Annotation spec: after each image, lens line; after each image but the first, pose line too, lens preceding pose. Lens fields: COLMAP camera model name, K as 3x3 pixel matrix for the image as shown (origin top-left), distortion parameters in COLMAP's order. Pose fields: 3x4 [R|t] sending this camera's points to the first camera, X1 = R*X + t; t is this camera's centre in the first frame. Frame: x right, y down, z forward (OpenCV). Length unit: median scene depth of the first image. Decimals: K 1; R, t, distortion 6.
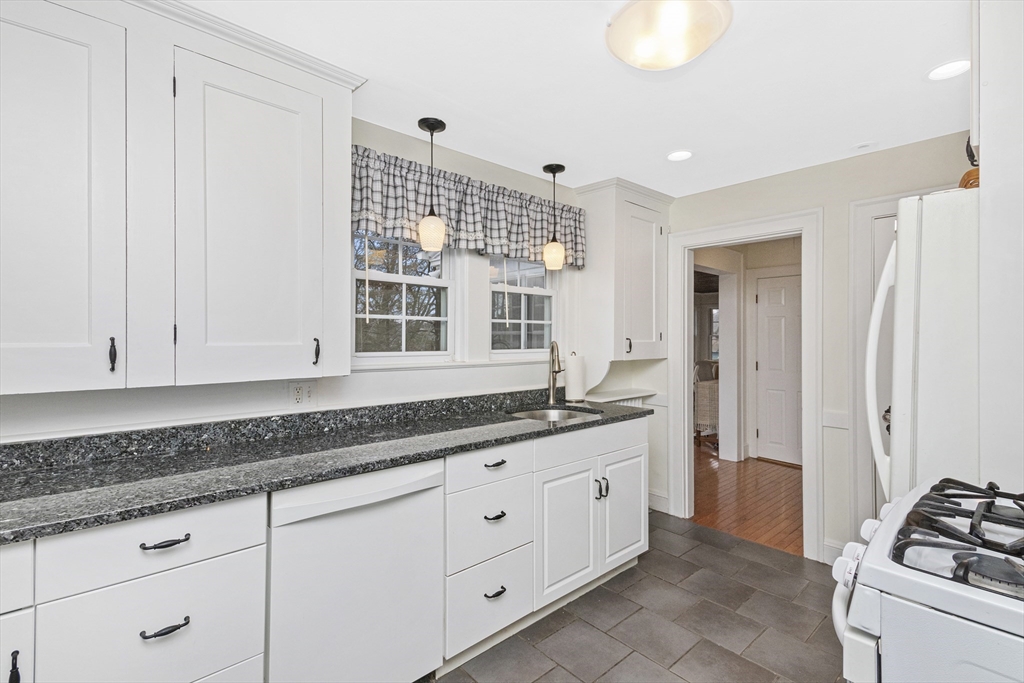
lens RADIAL K [[472.1, 0, 512.5], [0, 472.1, 336.0], [0, 0, 1]] dist [0.008245, -0.000928]
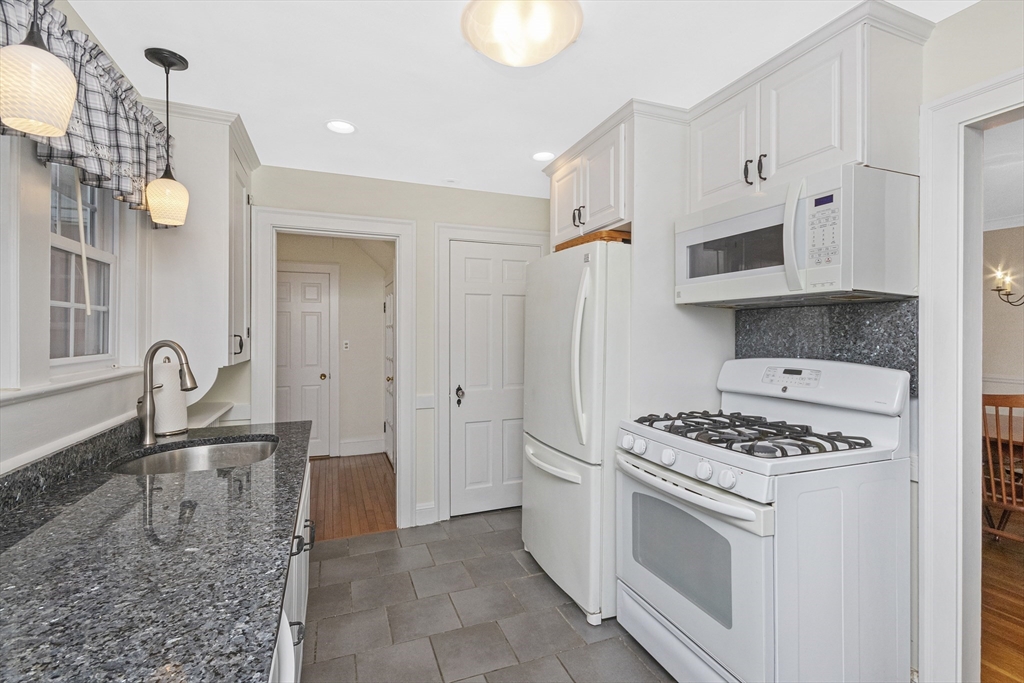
lens RADIAL K [[472.1, 0, 513.6], [0, 472.1, 336.8], [0, 0, 1]] dist [0.008245, -0.000928]
pose [[0.350544, -0.011885, 0.936471, -0.341509], [0.003365, 0.999929, 0.011430, -0.000017], [-0.936540, -0.000855, 0.350559, 0.366866]]
